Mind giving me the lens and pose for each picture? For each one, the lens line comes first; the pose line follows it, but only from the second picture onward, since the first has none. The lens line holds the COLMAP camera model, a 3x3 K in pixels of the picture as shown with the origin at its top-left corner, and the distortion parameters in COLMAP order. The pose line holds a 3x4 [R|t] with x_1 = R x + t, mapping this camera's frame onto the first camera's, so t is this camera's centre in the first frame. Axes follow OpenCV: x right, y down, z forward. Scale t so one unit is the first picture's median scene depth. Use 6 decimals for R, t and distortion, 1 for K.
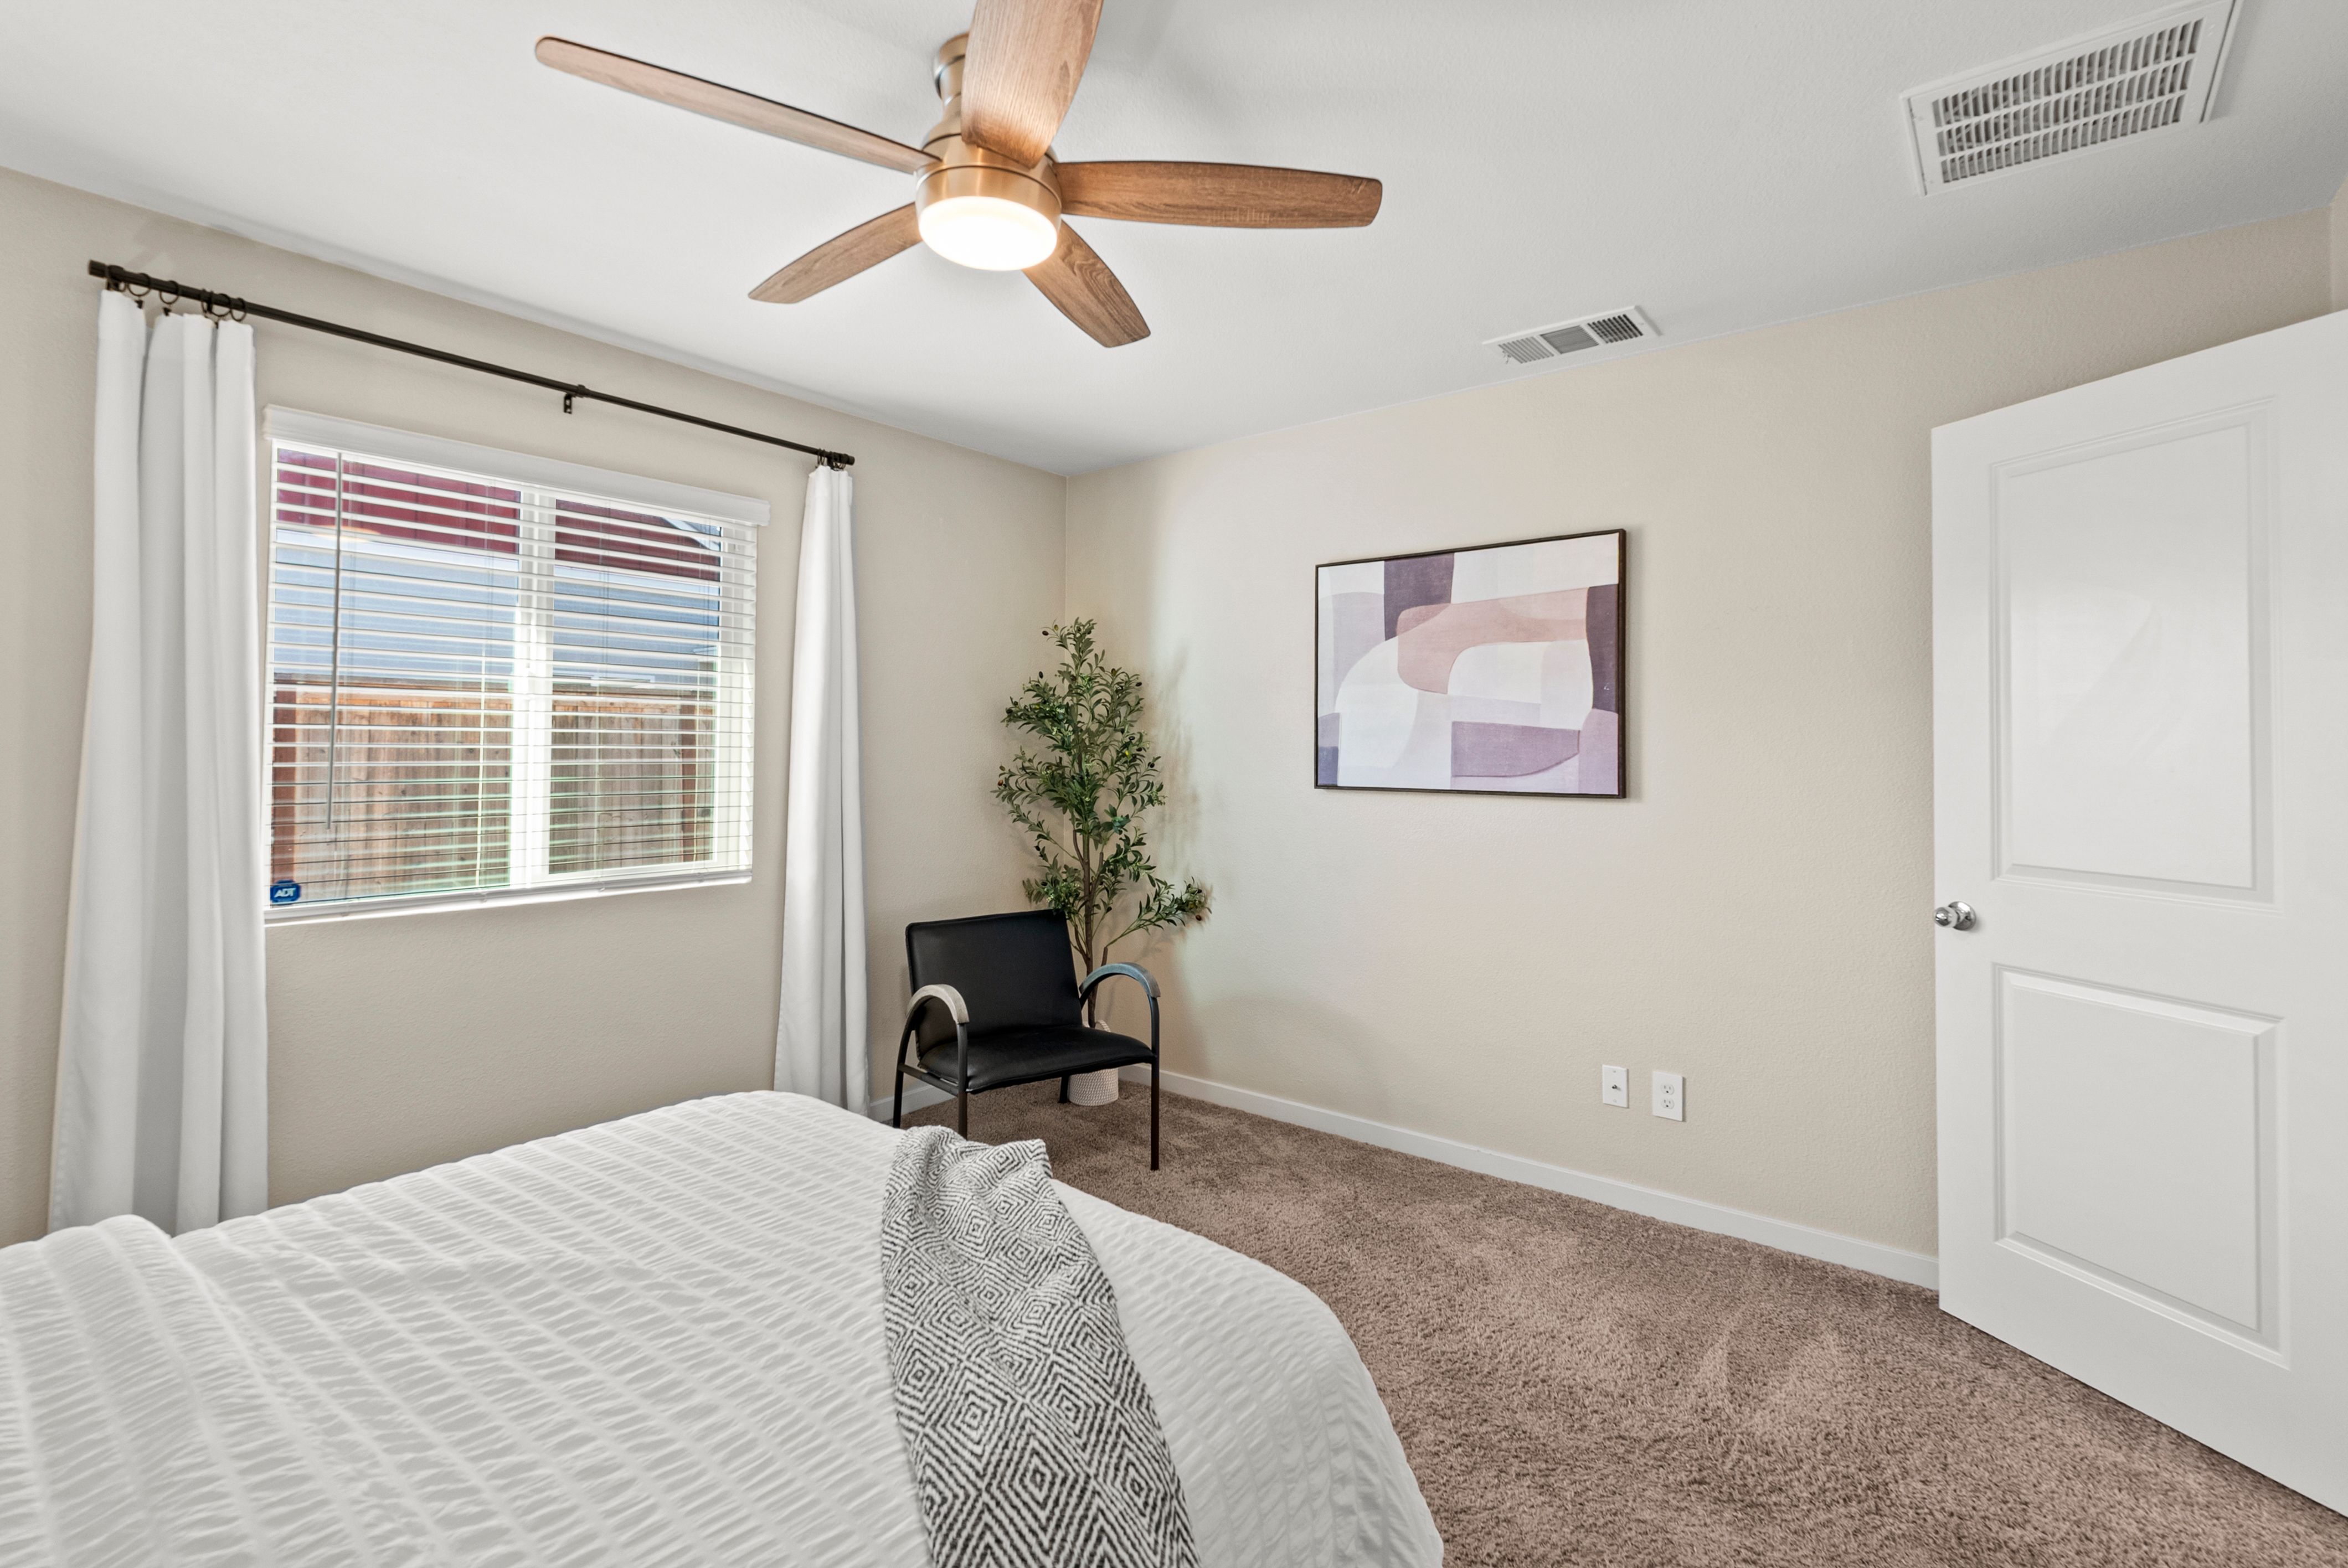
lens RADIAL K [[1045.2, 0, 1169.3], [0, 1045.2, 736.0], [0, 0, 1]] dist [-0.009553, 0.002318]
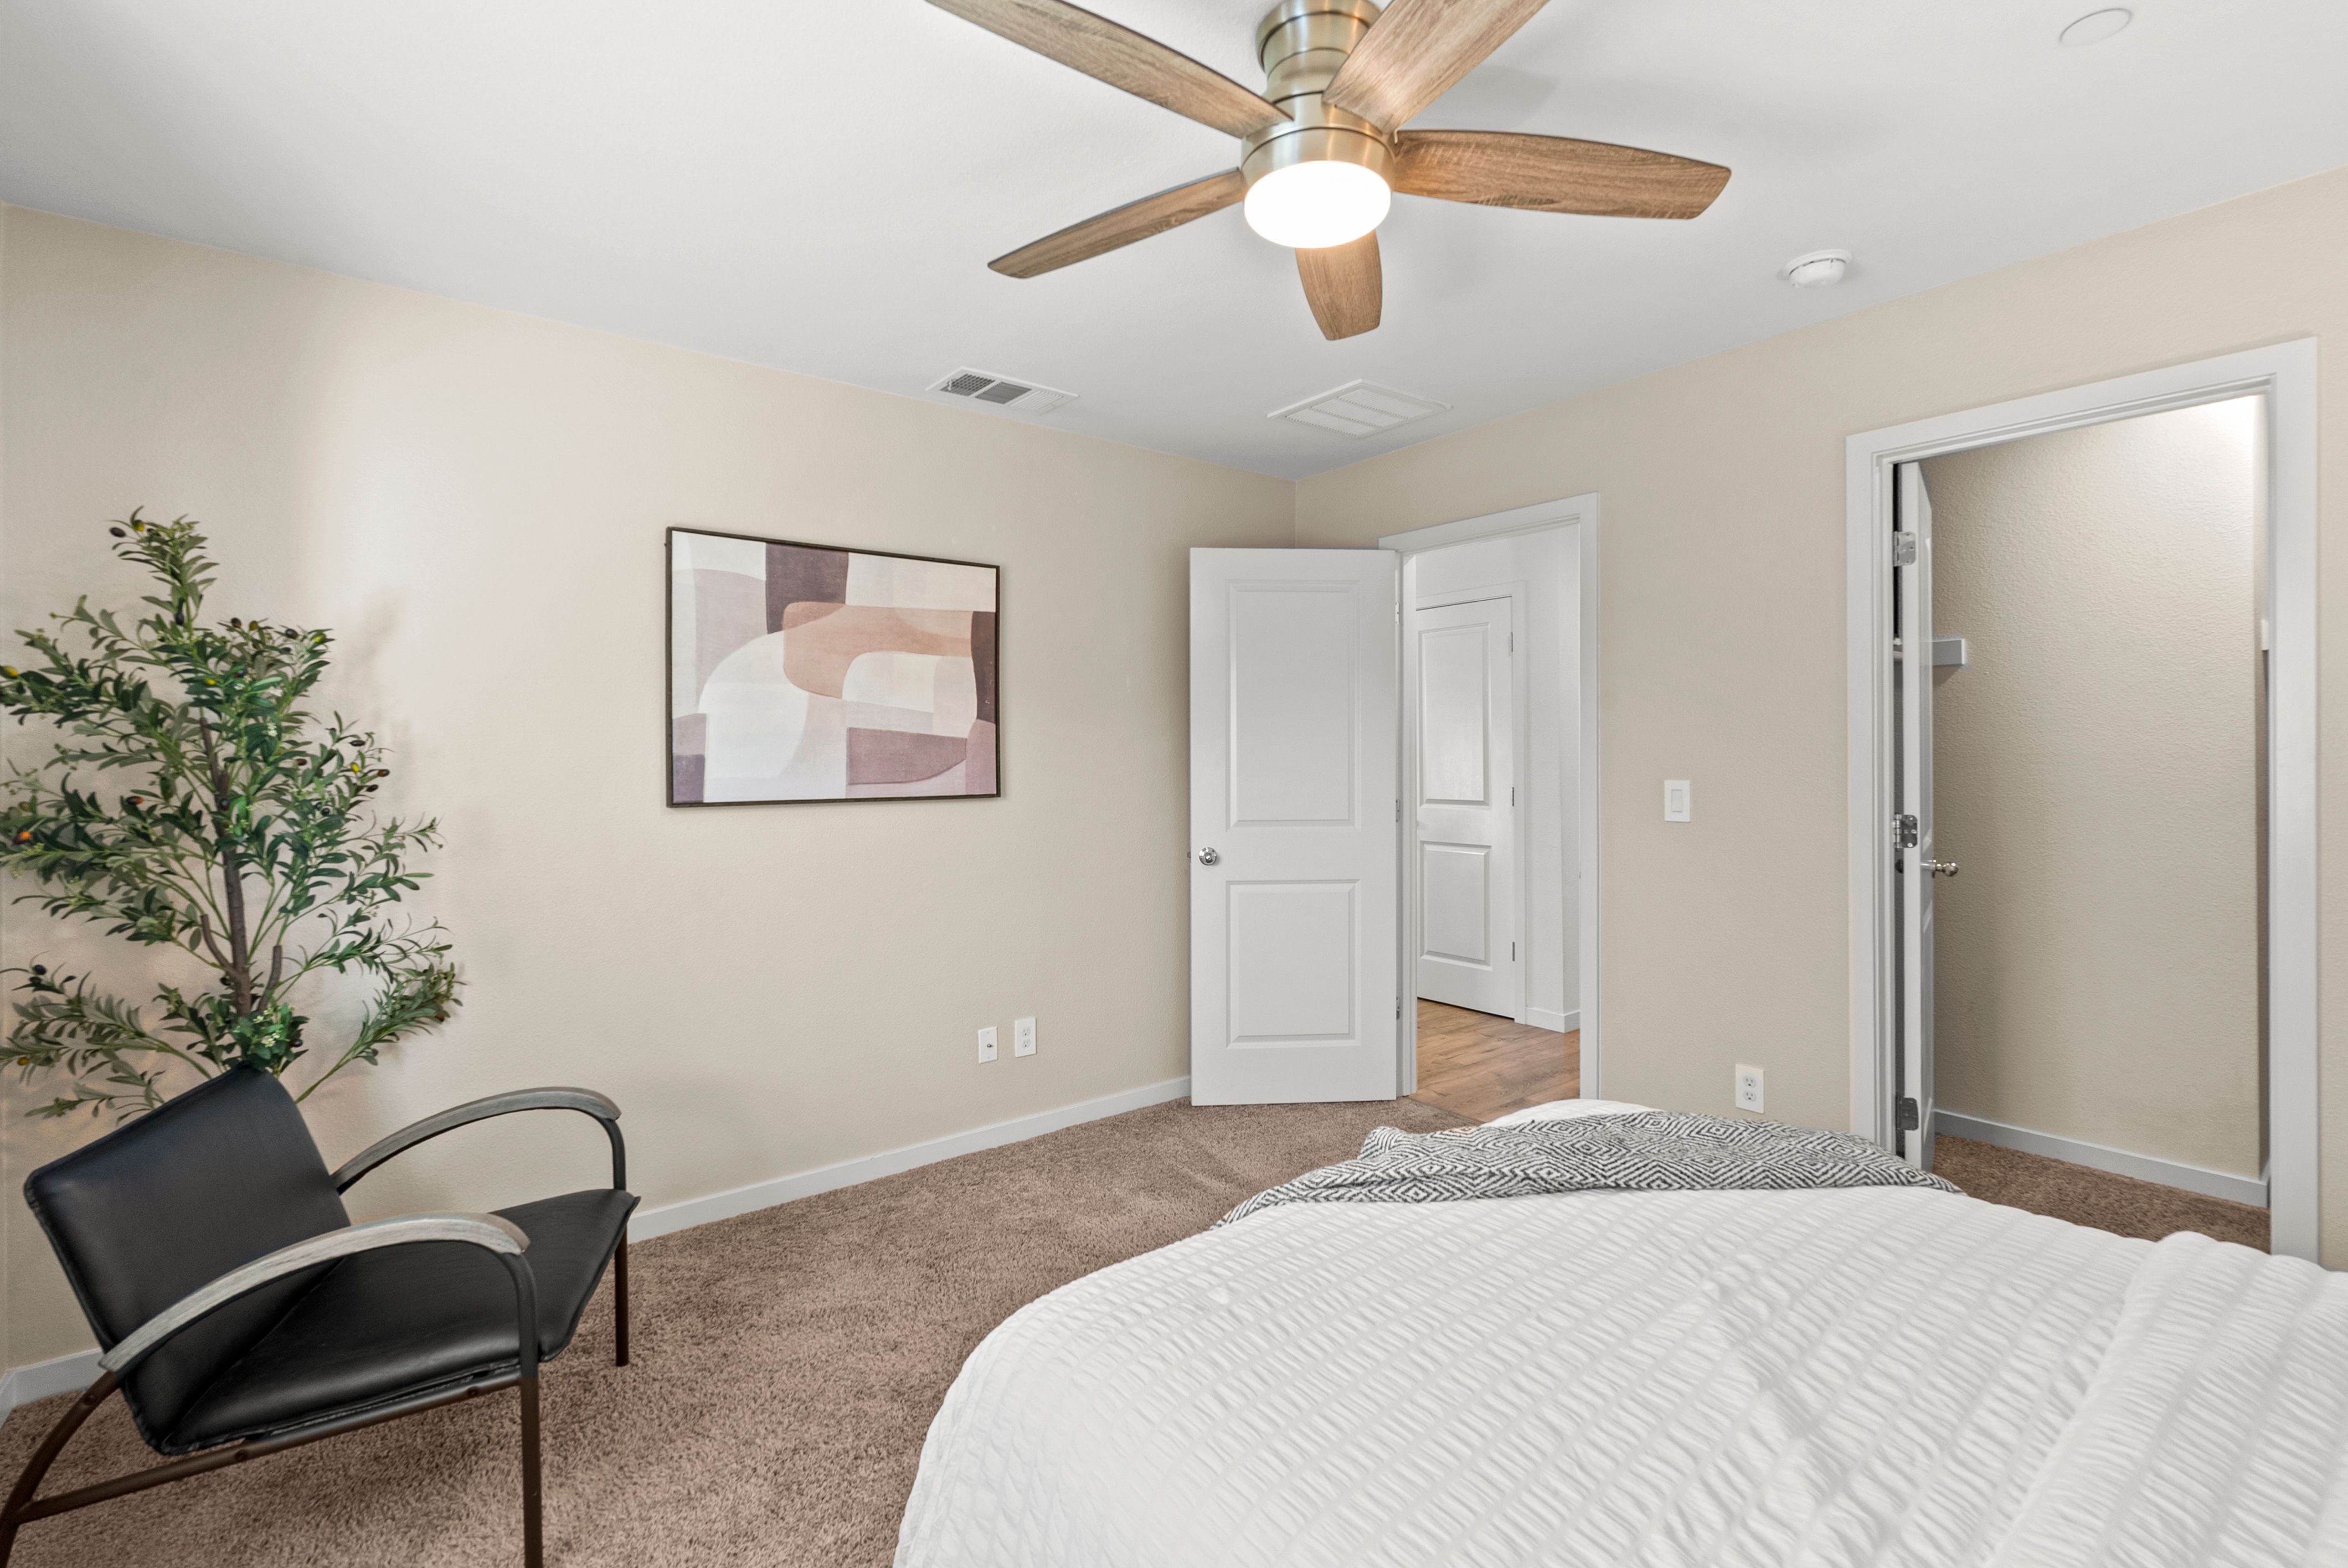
lens RADIAL K [[1045.2, 0, 1175.7], [0, 1045.2, 765.1], [0, 0, 1]] dist [-0.009553, 0.002318]
pose [[0.239150, -0.017208, 0.970830, -0.601509], [-0.005672, 0.999801, 0.019119, 0.000361], [-0.970966, -0.010079, 0.239004, 0.483968]]
